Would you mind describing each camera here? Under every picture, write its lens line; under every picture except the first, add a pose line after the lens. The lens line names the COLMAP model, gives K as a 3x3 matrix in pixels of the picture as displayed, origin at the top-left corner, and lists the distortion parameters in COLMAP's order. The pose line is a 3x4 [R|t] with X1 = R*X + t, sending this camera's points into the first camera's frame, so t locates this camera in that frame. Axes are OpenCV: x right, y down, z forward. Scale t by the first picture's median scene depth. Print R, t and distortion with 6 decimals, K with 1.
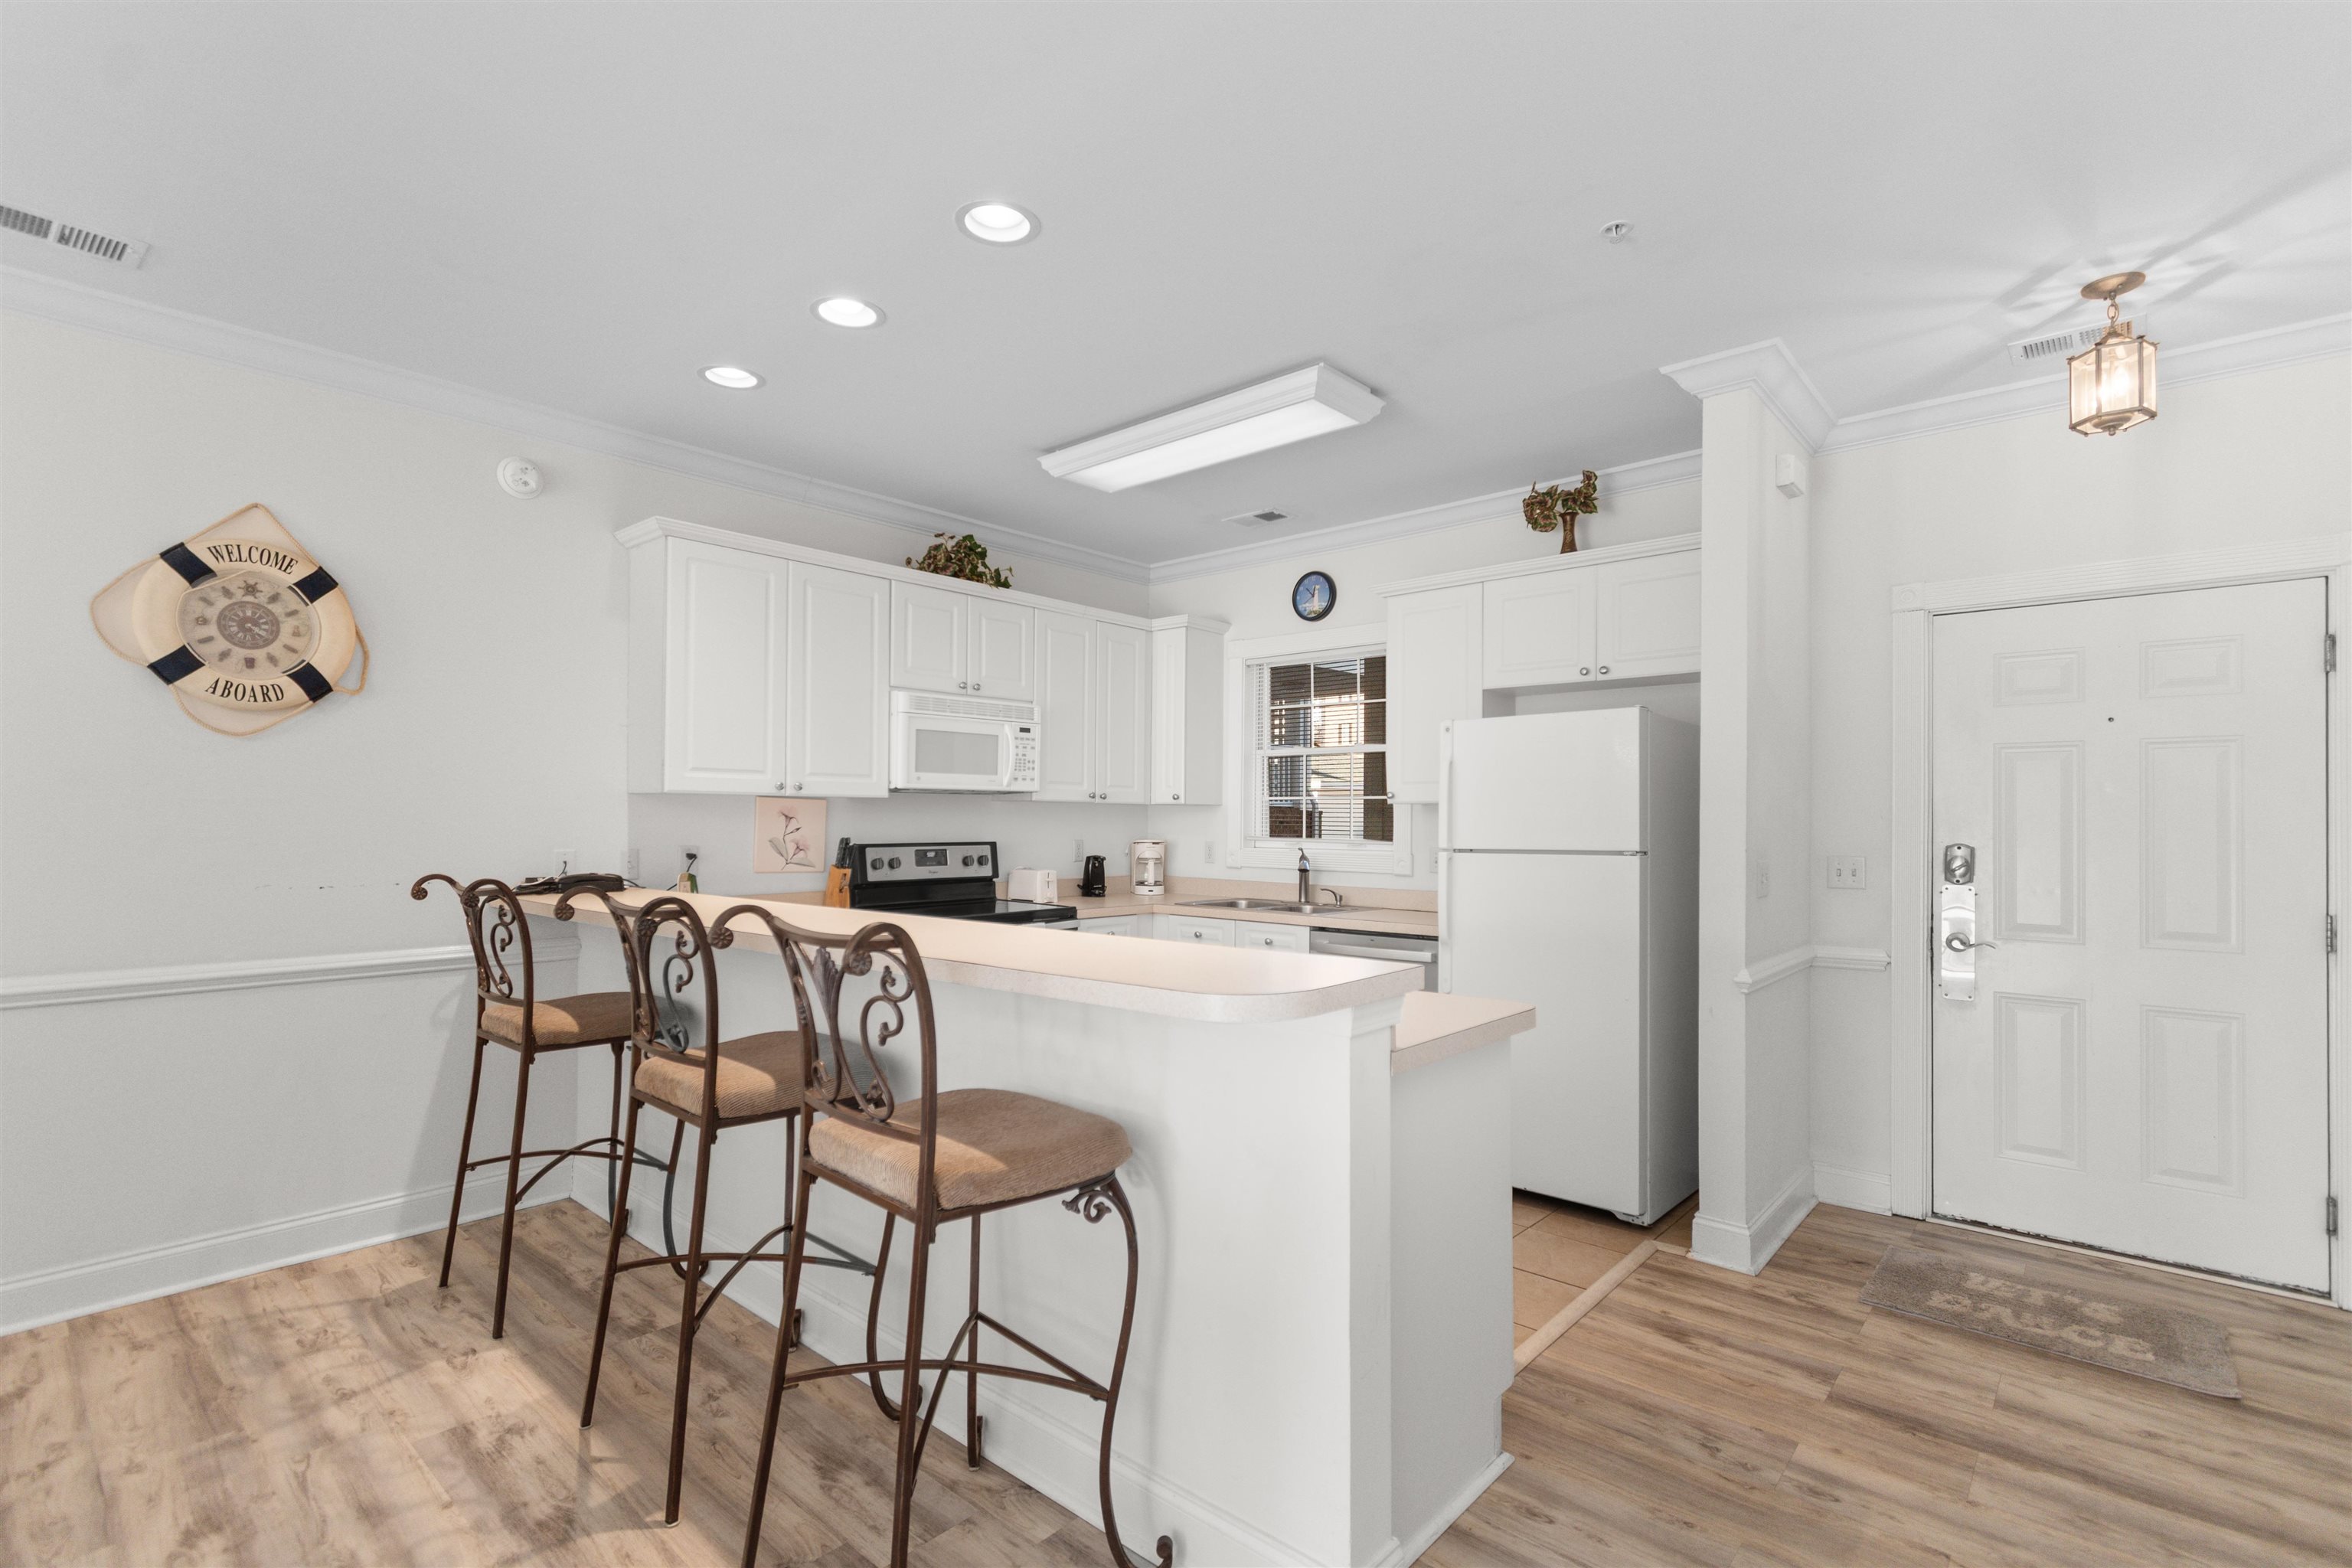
lens RADIAL K [[1053.5, 0, 1180.2], [0, 1053.5, 807.7], [0, 0, 1]] dist [0.007226, -0.002326]
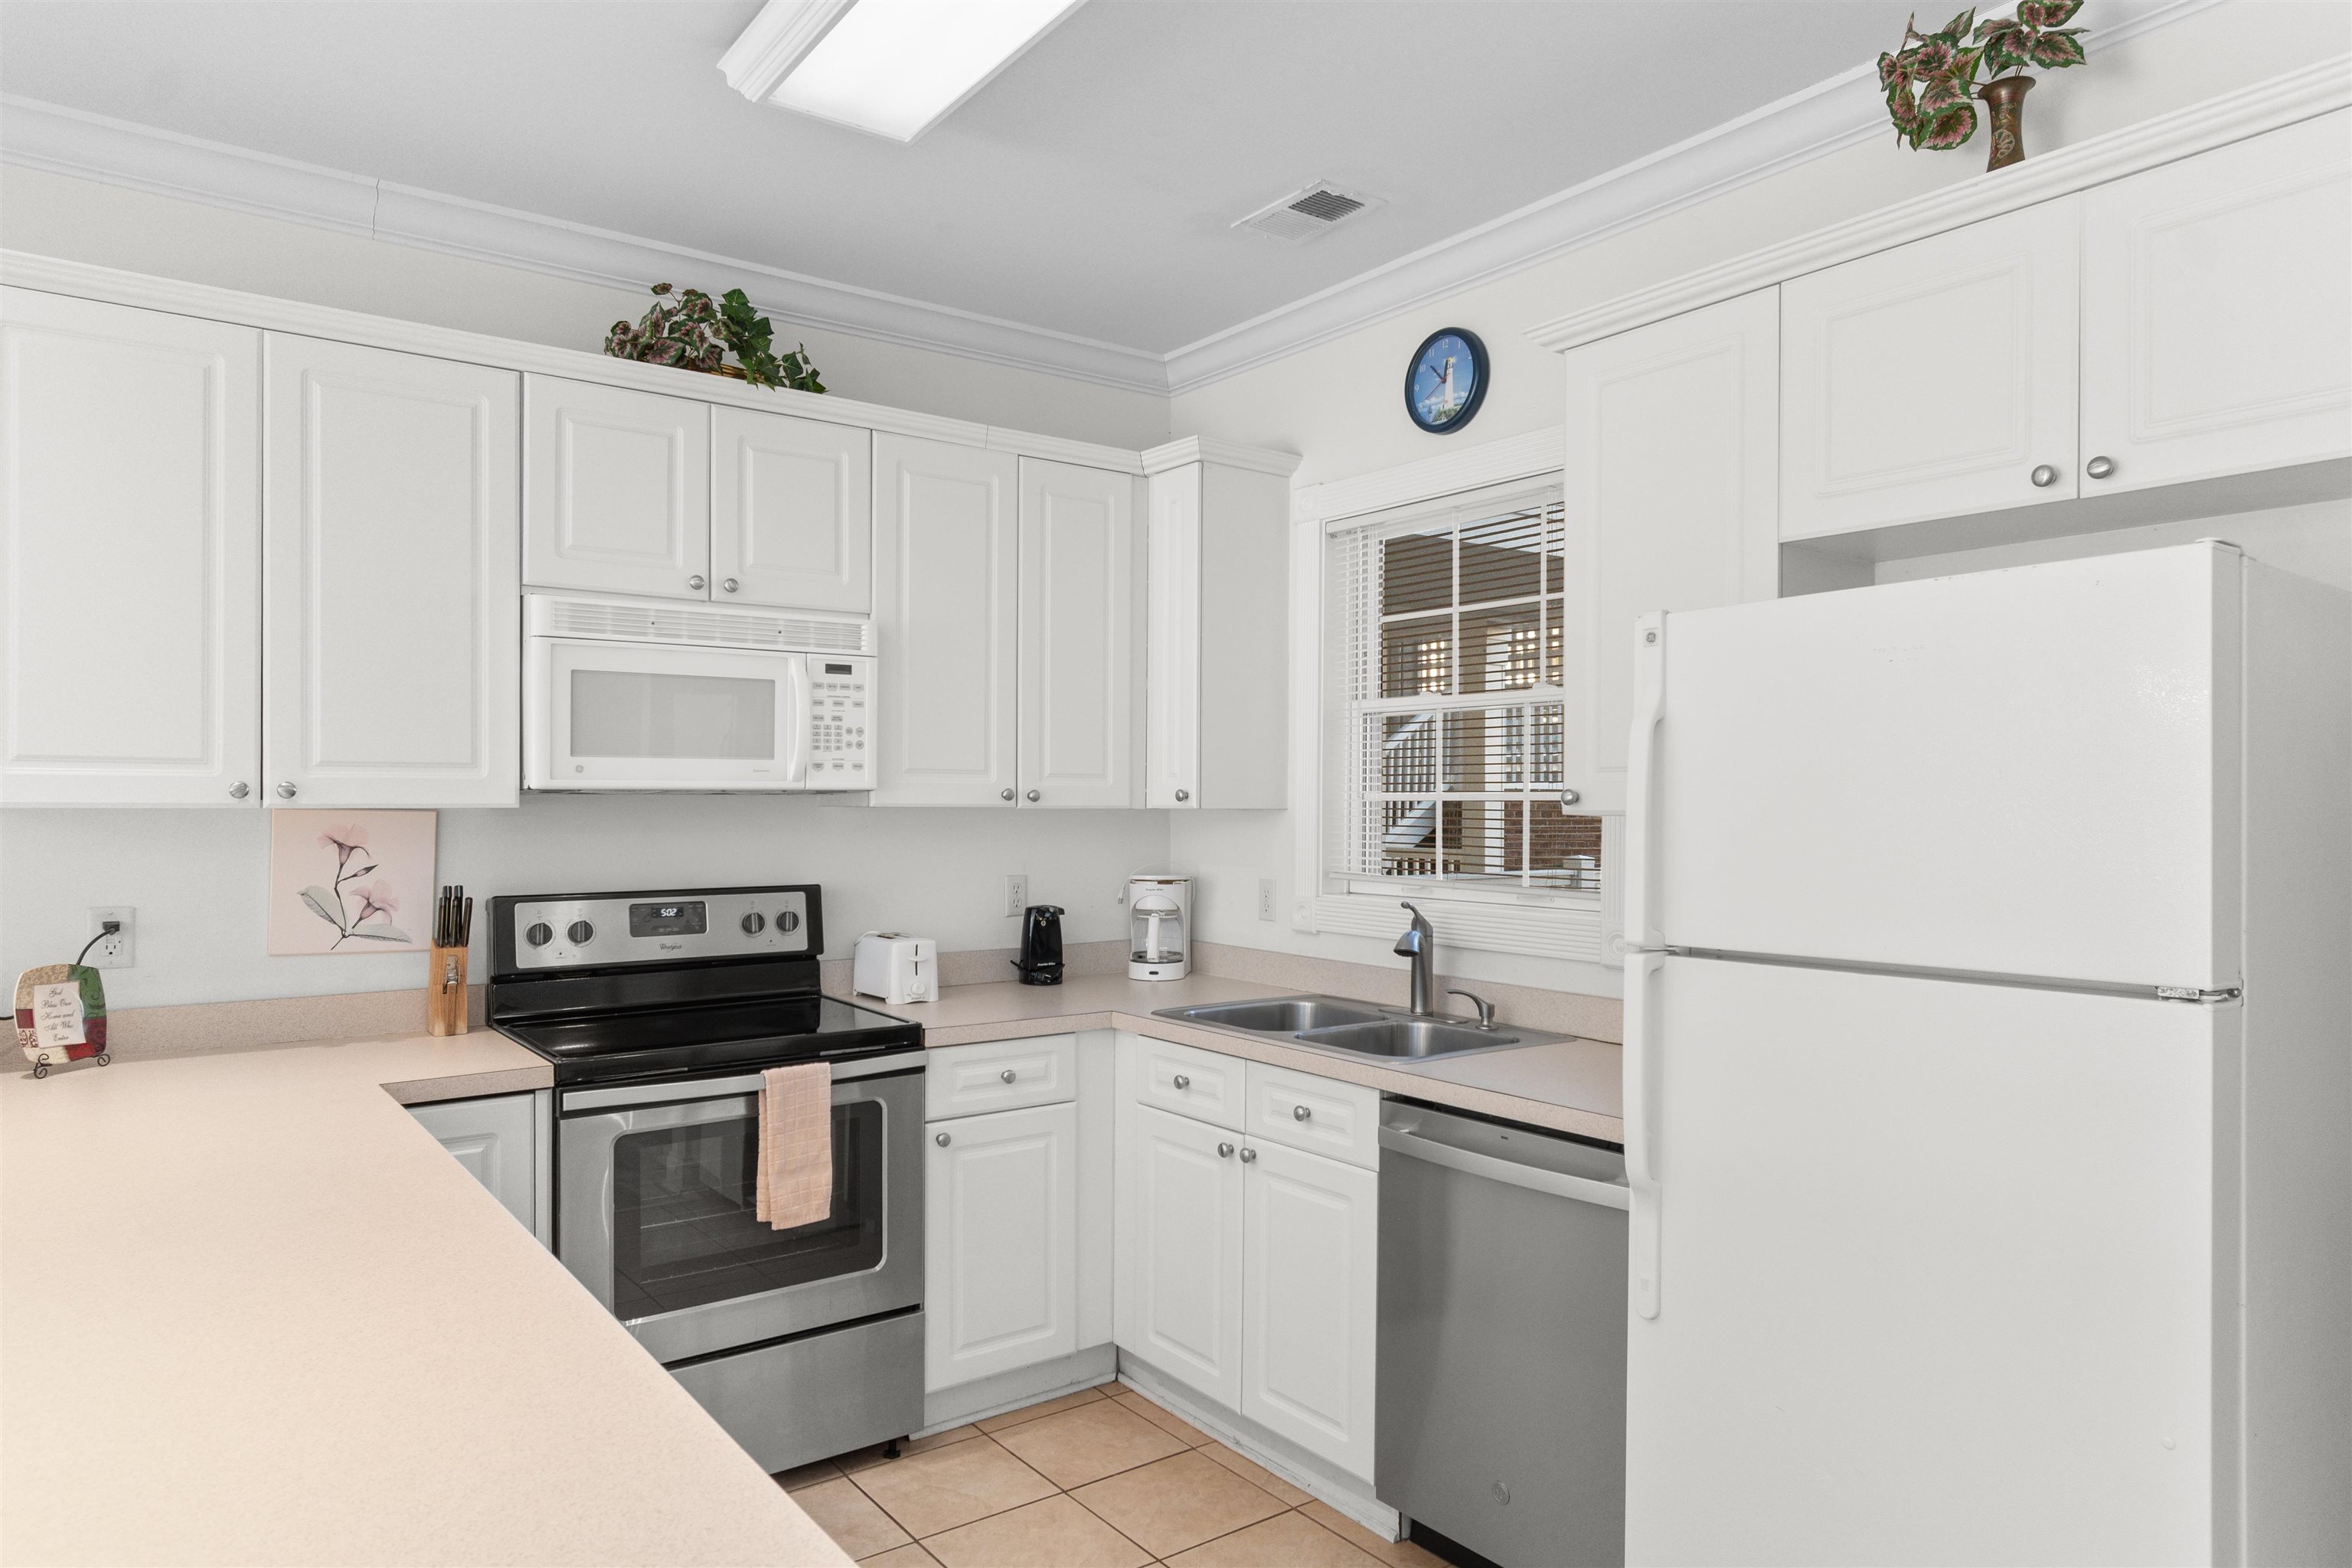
lens RADIAL K [[1432.1, 0, 1181.3], [0, 1432.1, 802.7], [0, 0, 1]] dist [0.006462, -0.001955]
pose [[0.979351, -0.003043, -0.202145, 0.205523], [0.005238, 0.999933, 0.010323, -0.021210], [0.202100, -0.011168, 0.979301, 0.483245]]
